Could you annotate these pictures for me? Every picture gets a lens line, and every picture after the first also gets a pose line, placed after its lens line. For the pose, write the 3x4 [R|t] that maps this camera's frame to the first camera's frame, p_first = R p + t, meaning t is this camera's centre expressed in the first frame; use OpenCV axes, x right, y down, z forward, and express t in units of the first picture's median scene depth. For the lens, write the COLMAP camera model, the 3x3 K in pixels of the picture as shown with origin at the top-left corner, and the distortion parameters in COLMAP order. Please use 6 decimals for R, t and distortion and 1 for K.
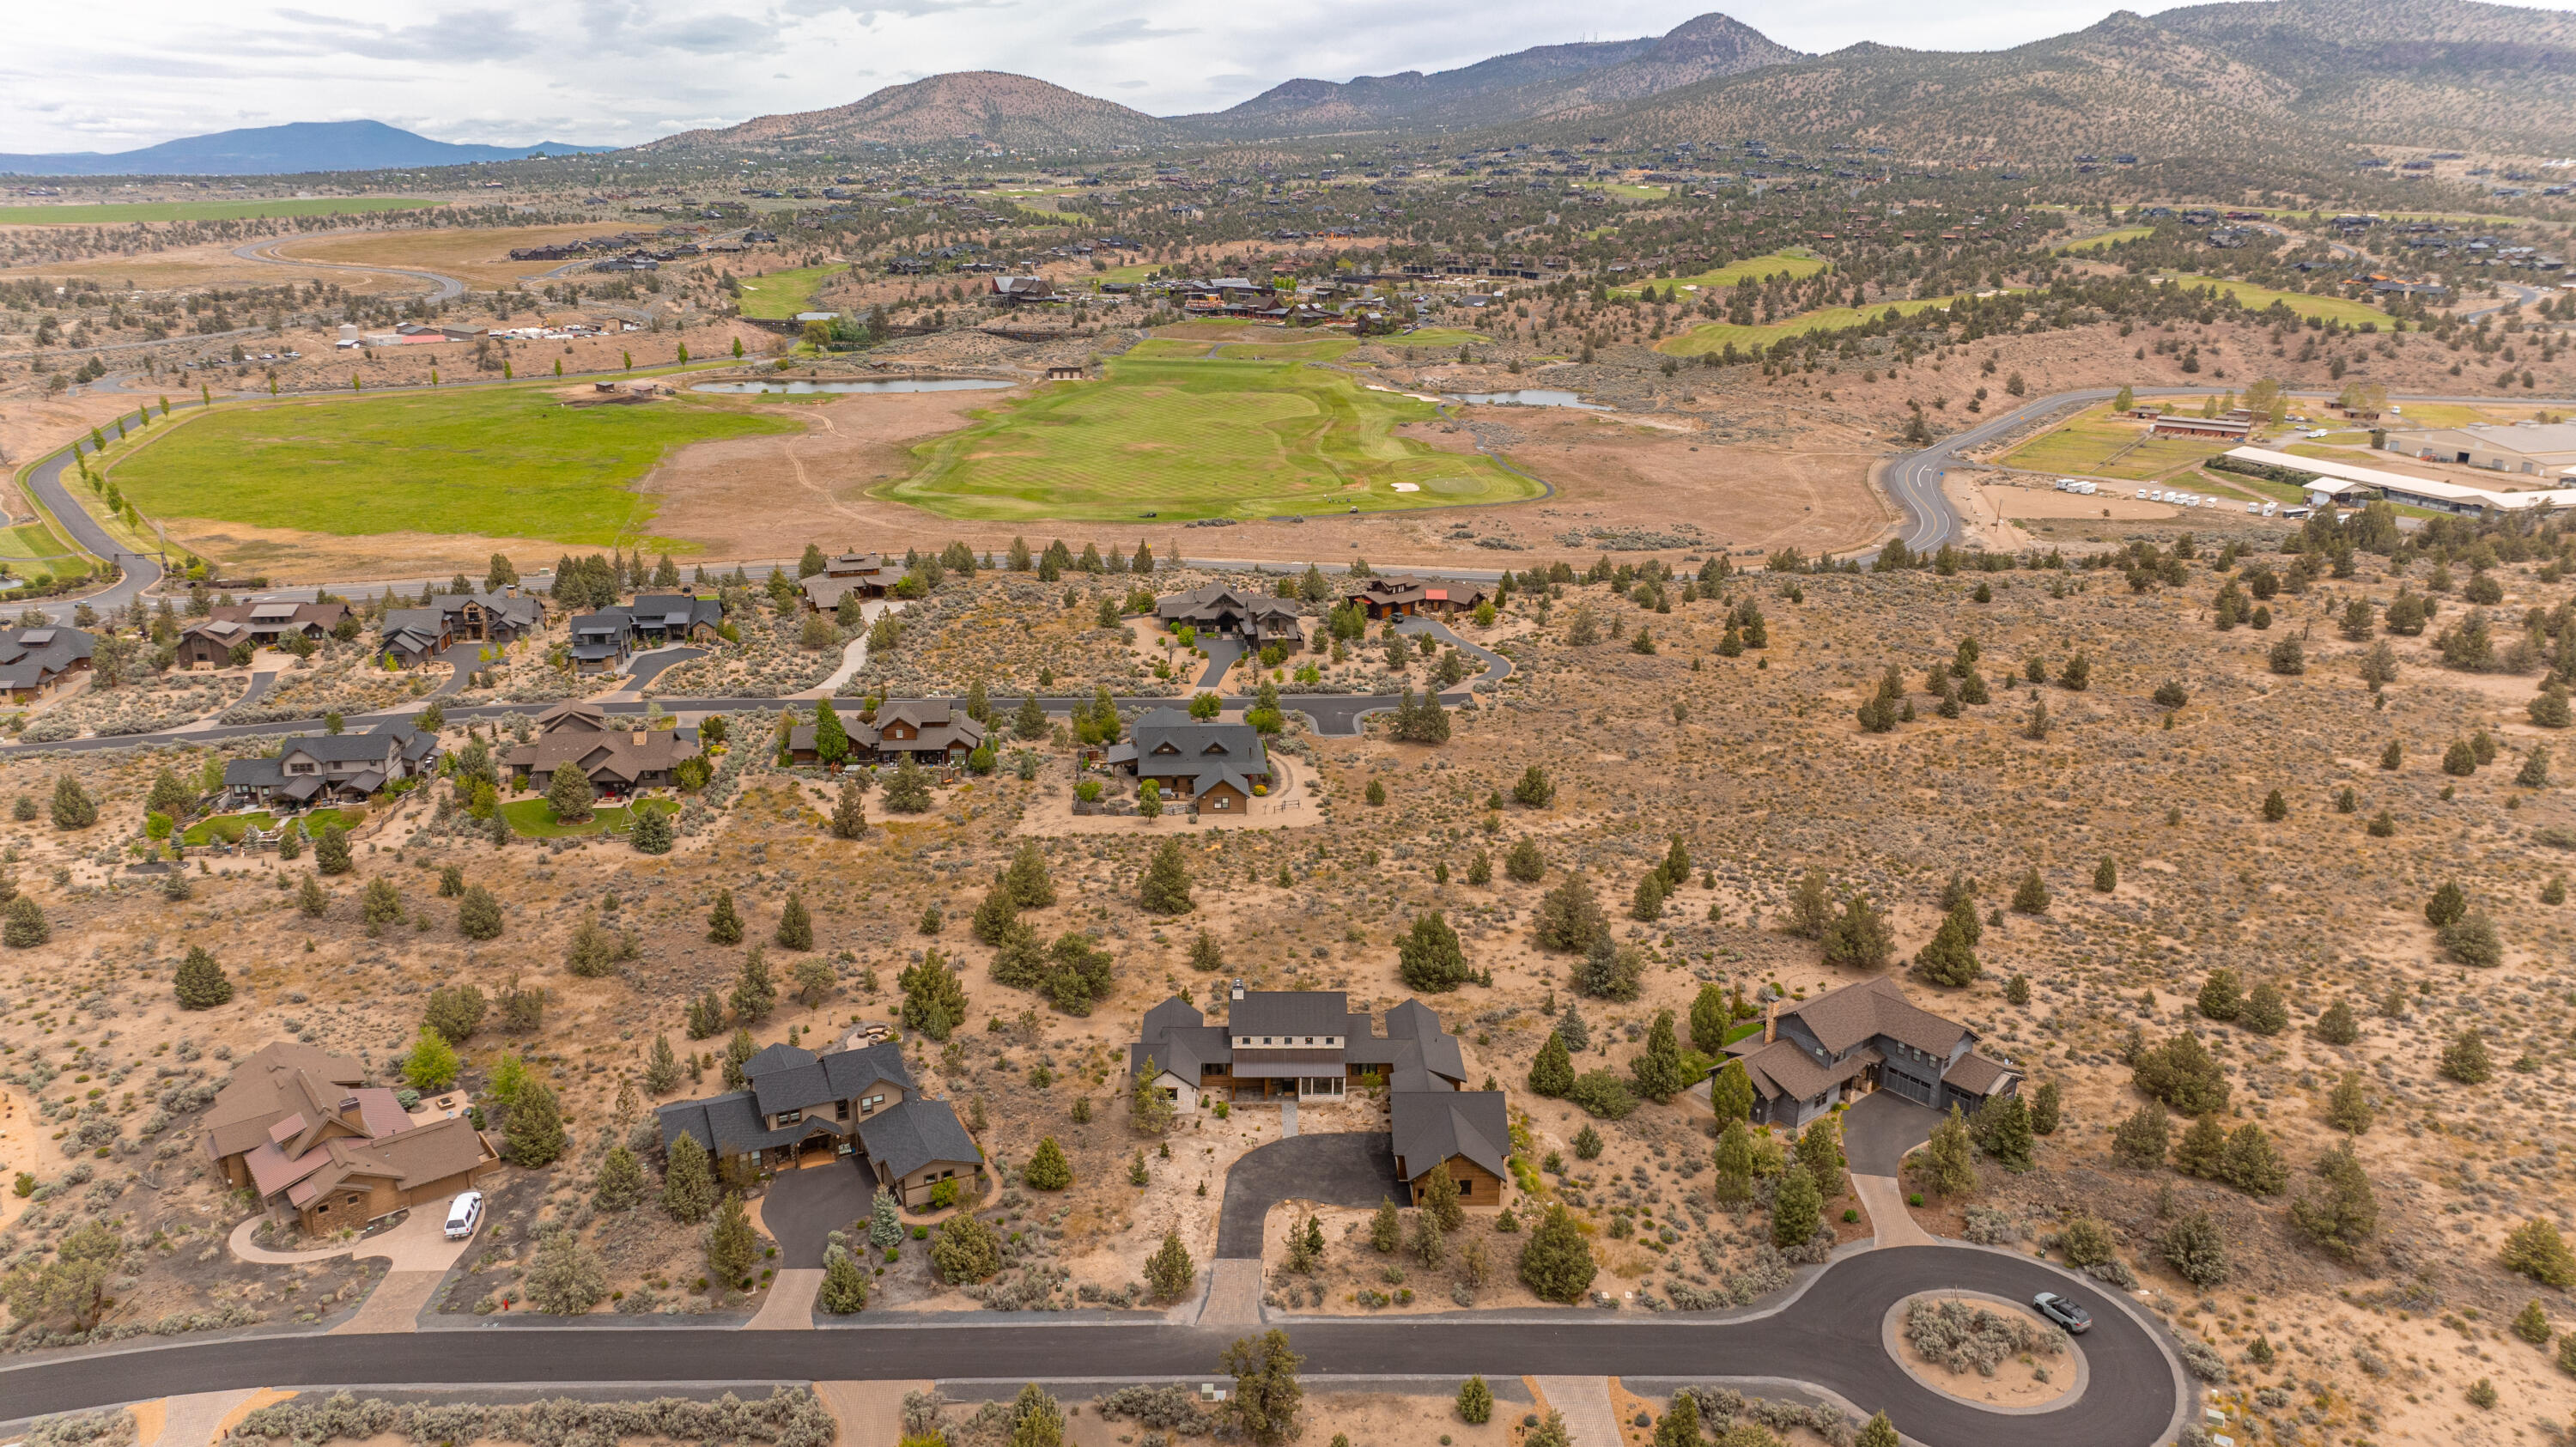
lens RADIAL K [[1836.8, 0, 1279.2], [0, 1836.8, 726.6], [0, 0, 1]] dist [-0.021143, -0.001575]
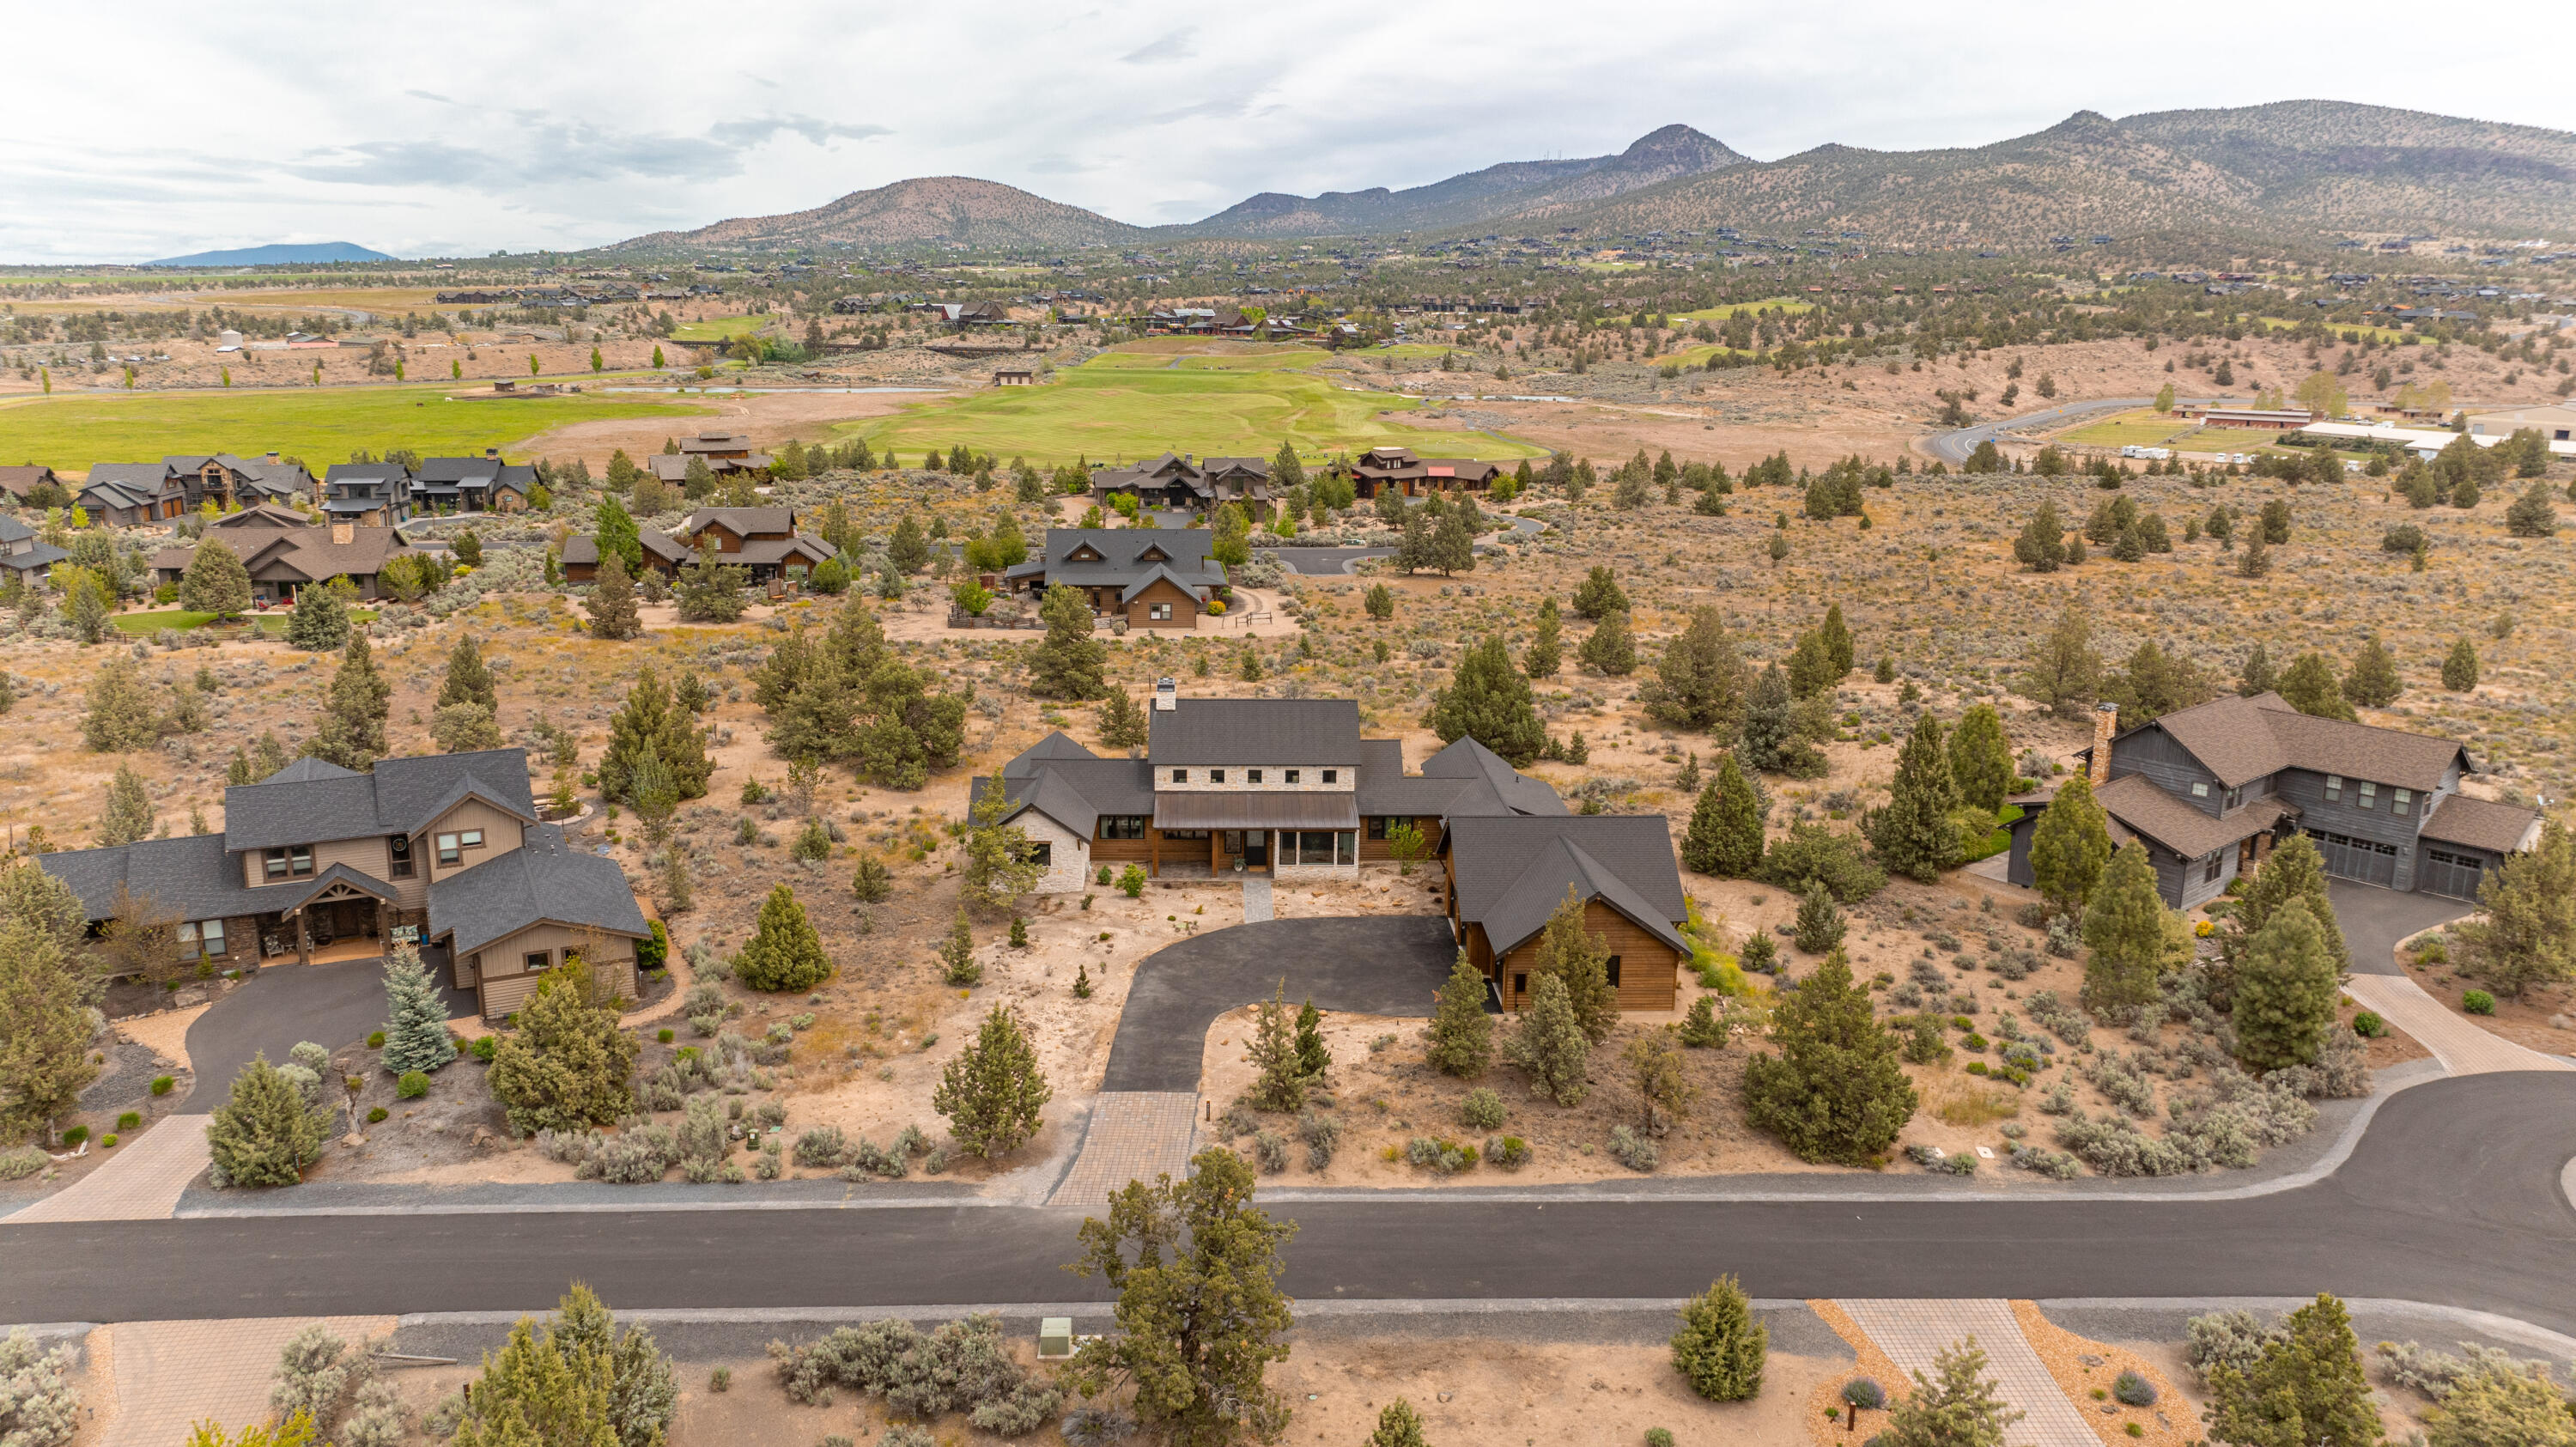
lens RADIAL K [[1819.1, 0, 1280.4], [0, 1819.1, 726.1], [0, 0, 1]] dist [-0.022529, 0.002234]
pose [[0.999846, -0.001368, 0.017523, 0.002027], [0.002609, 0.997472, -0.071013, 0.129996], [-0.017382, 0.071048, 0.997321, 0.297365]]
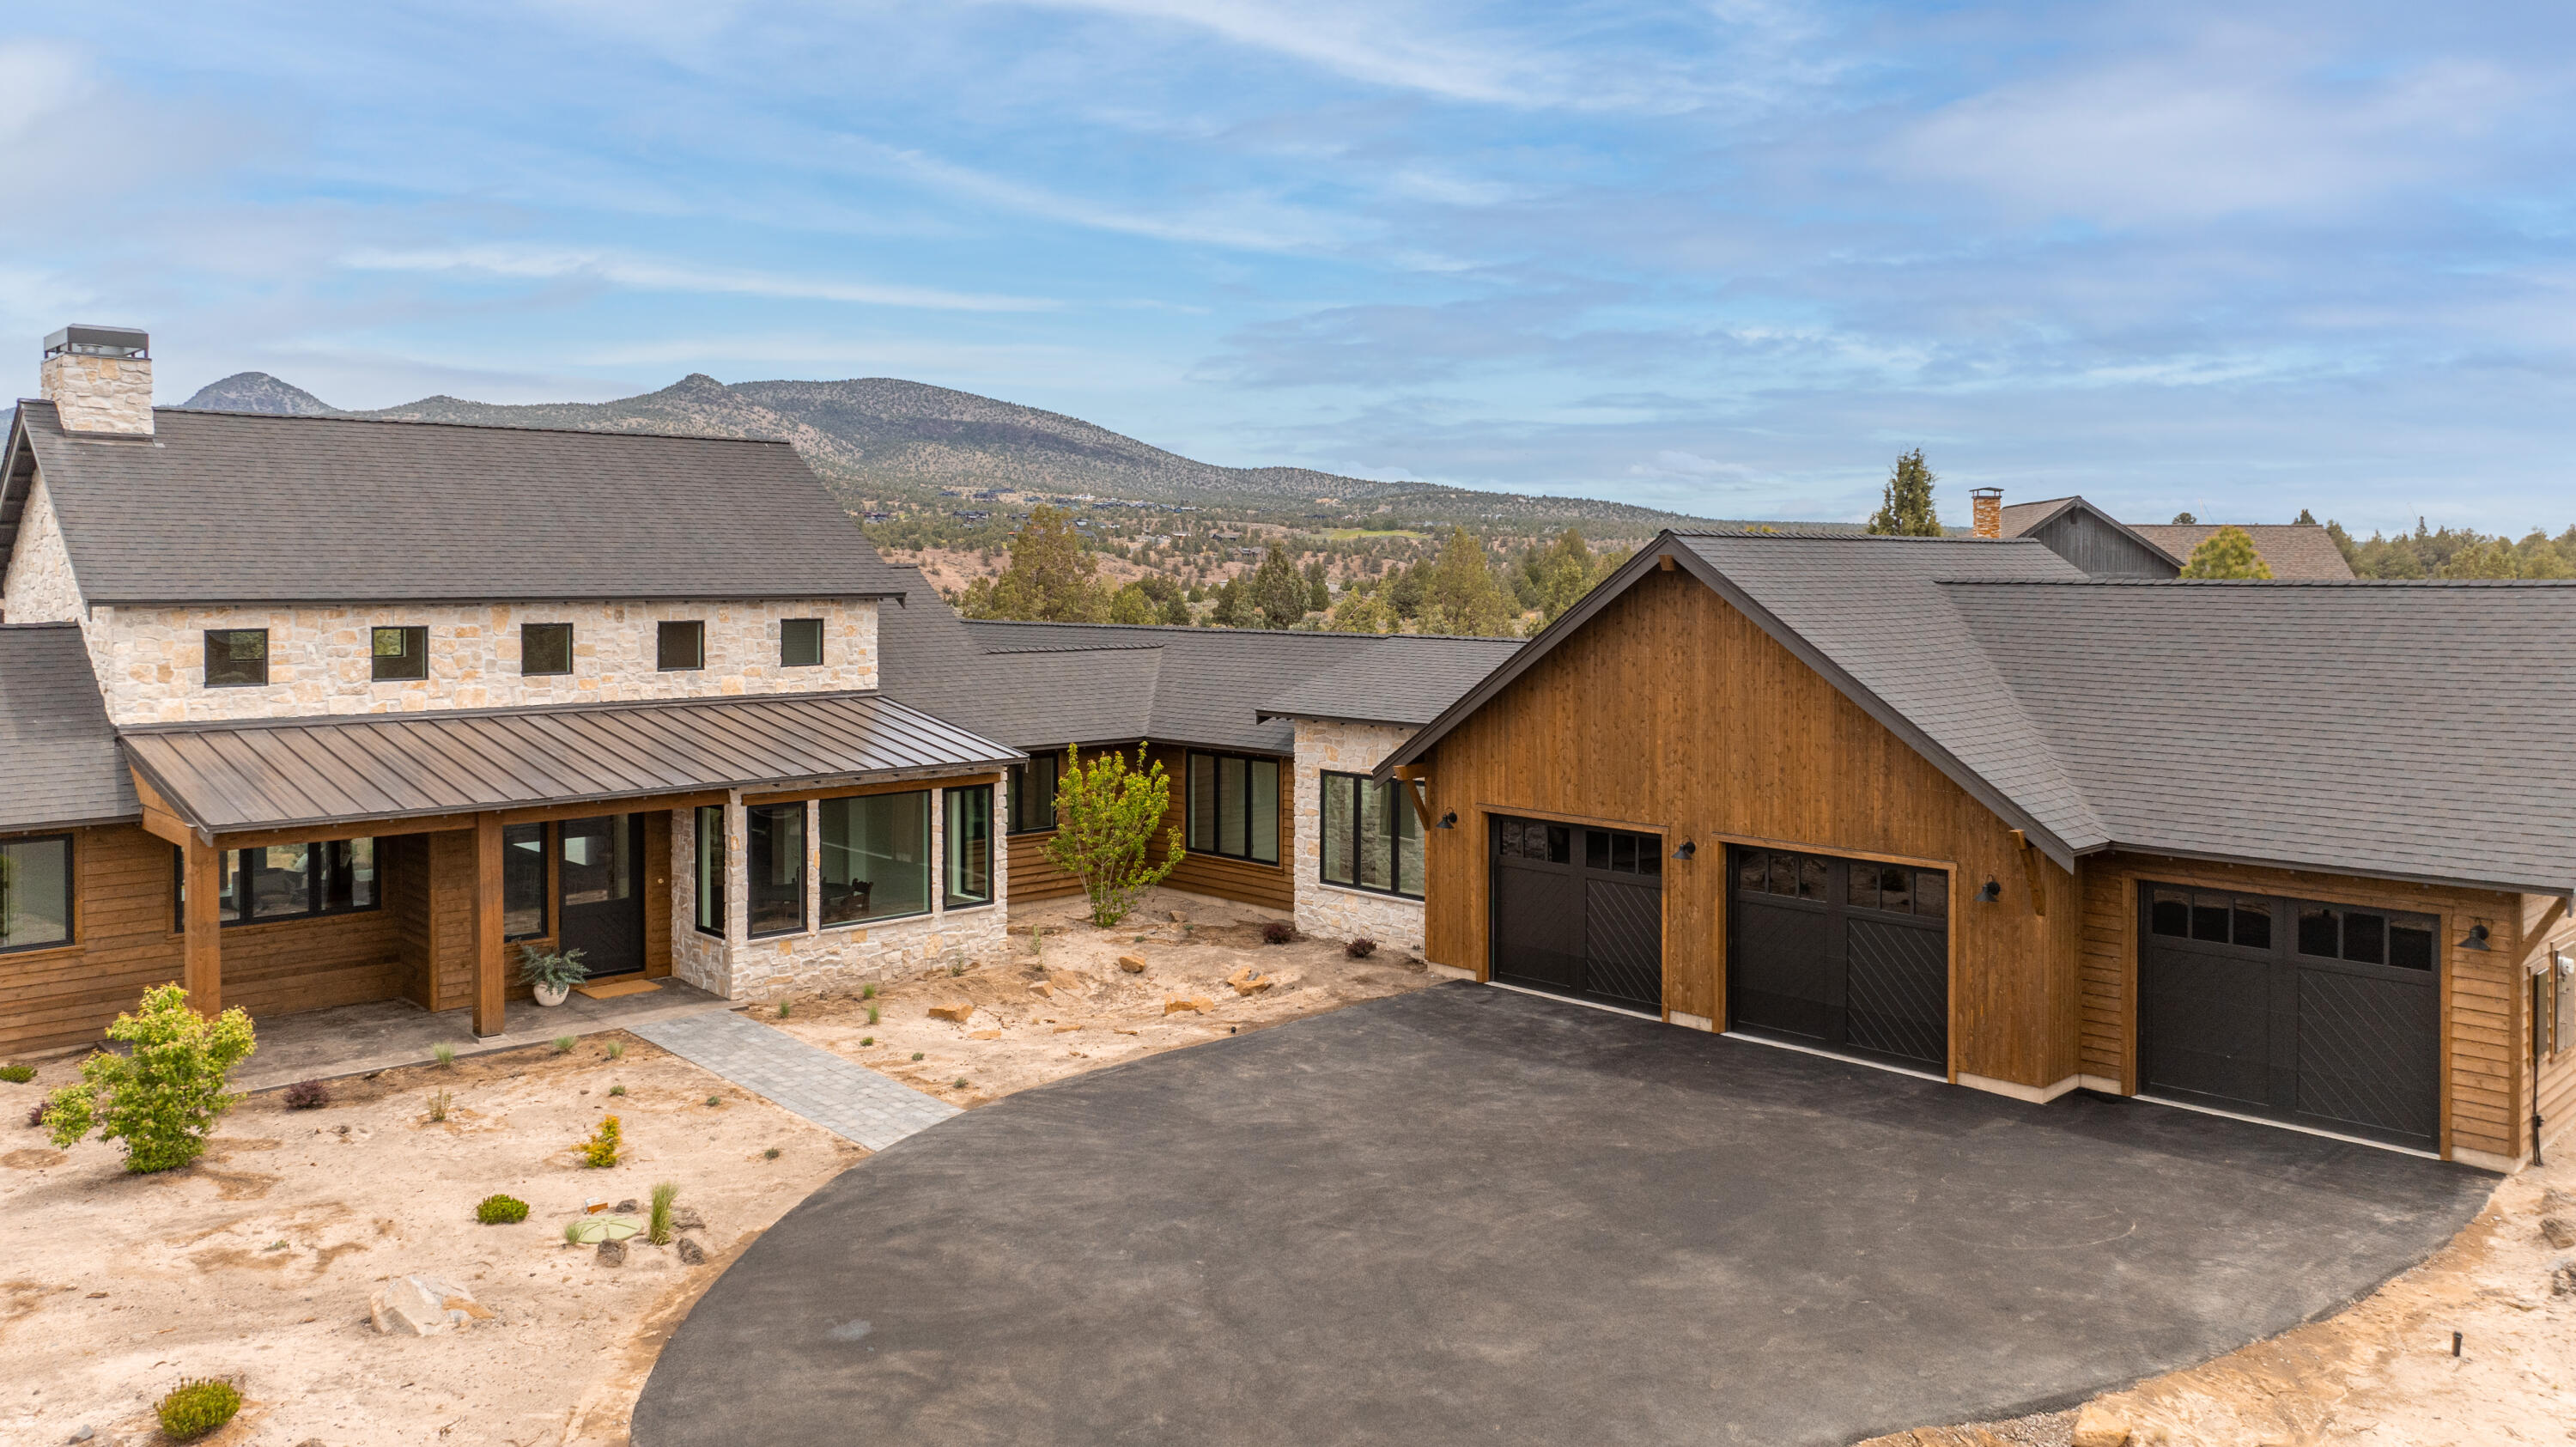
lens RADIAL K [[1859.6, 0, 1276.6], [0, 1859.6, 591.4], [0, 0, 1]] dist [-0.017468, -0.001418]
pose [[0.742143, -0.016525, 0.670038, -0.034246], [0.209857, 0.955159, -0.208883, 0.140093], [-0.636540, 0.295633, 0.712332, 0.568695]]
